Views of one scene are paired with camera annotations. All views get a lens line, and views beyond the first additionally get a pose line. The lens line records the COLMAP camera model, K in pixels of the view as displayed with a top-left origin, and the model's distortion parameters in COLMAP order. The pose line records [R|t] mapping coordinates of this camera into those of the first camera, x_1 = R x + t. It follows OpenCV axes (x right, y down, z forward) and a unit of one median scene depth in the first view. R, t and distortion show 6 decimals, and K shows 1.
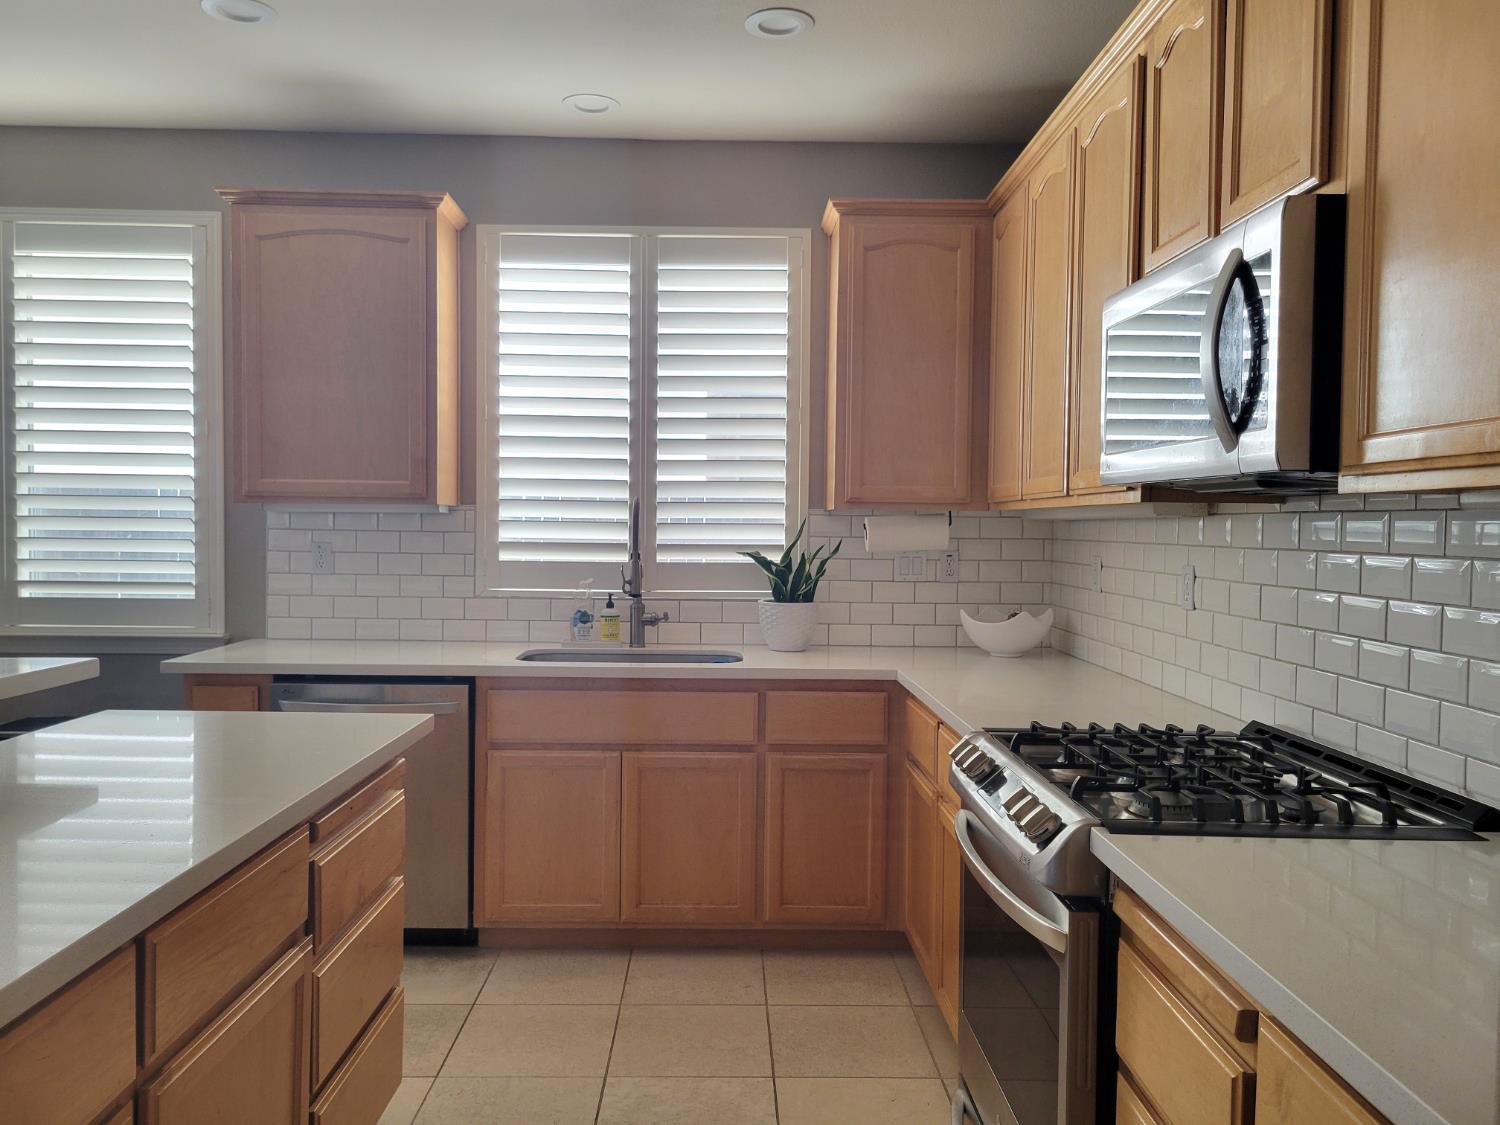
lens RADIAL K [[1125.8, 0, 719.5], [0, 1125.8, 566.3], [0, 0, 1]] dist [0.032518, -0.018638]
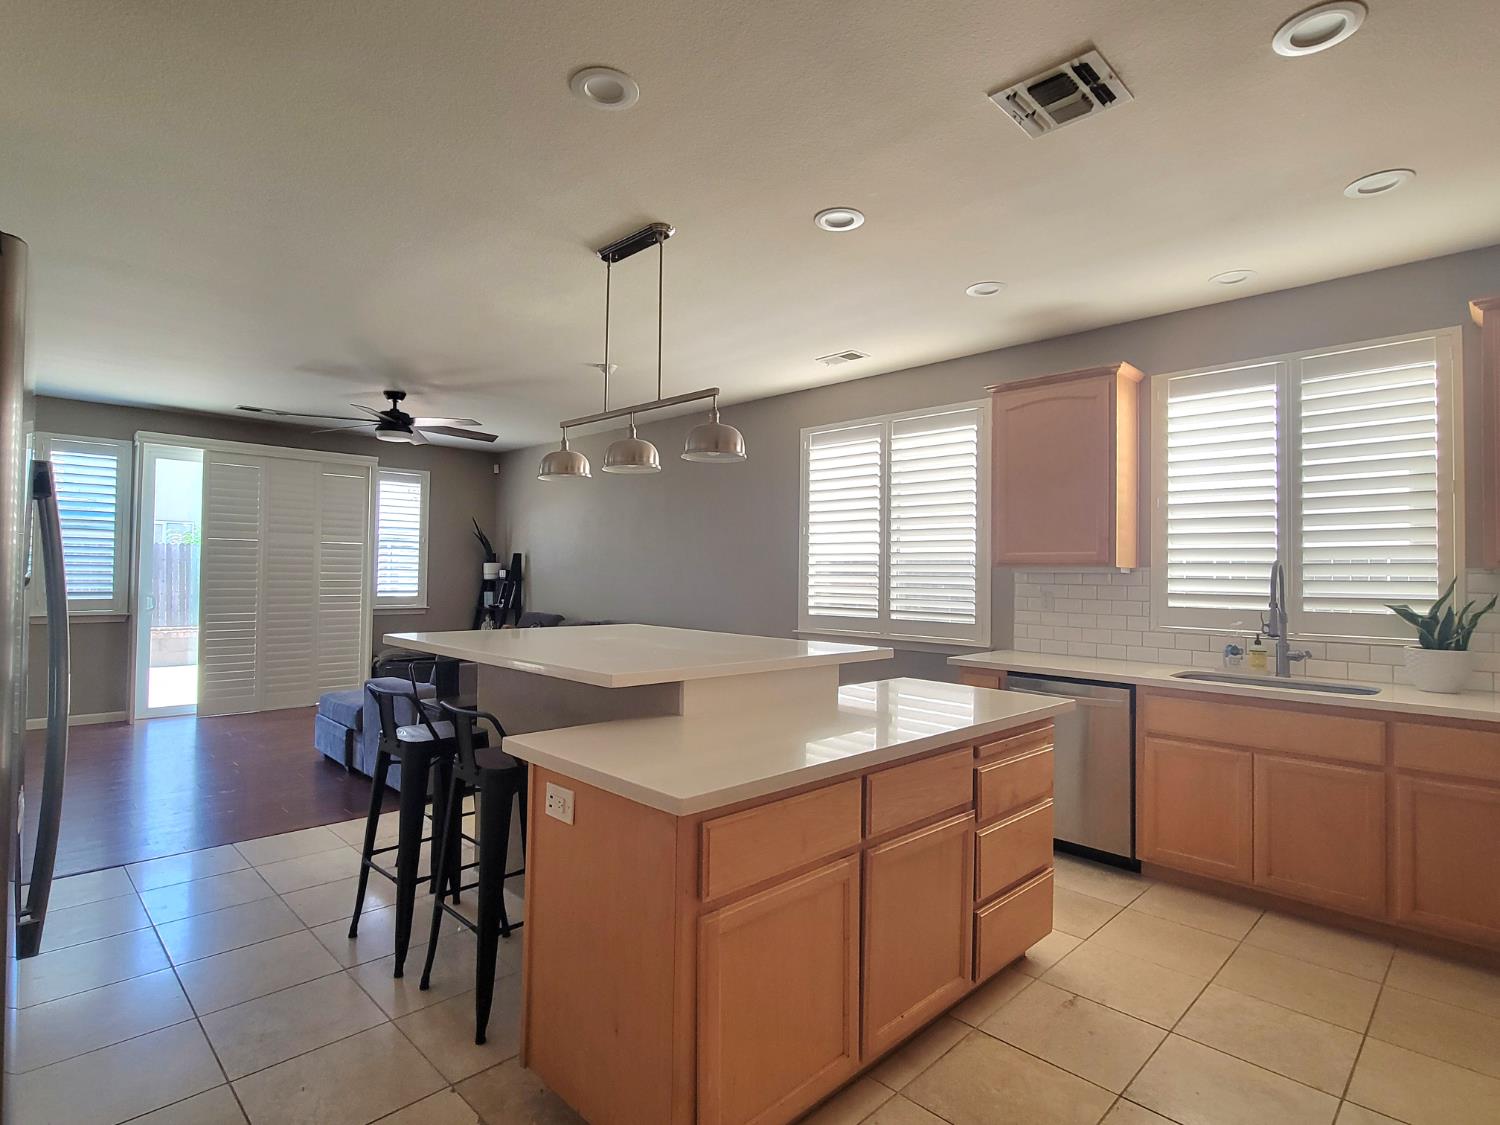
lens RADIAL K [[807.9, 0, 752.5], [0, 807.9, 566.7], [0, 0, 1]] dist [0.001429, 0.001049]
pose [[0.690657, -0.008794, -0.723129, 0.185192], [-0.032970, 0.998504, -0.043632, 0.006921], [0.722430, 0.053976, 0.689334, -0.083404]]
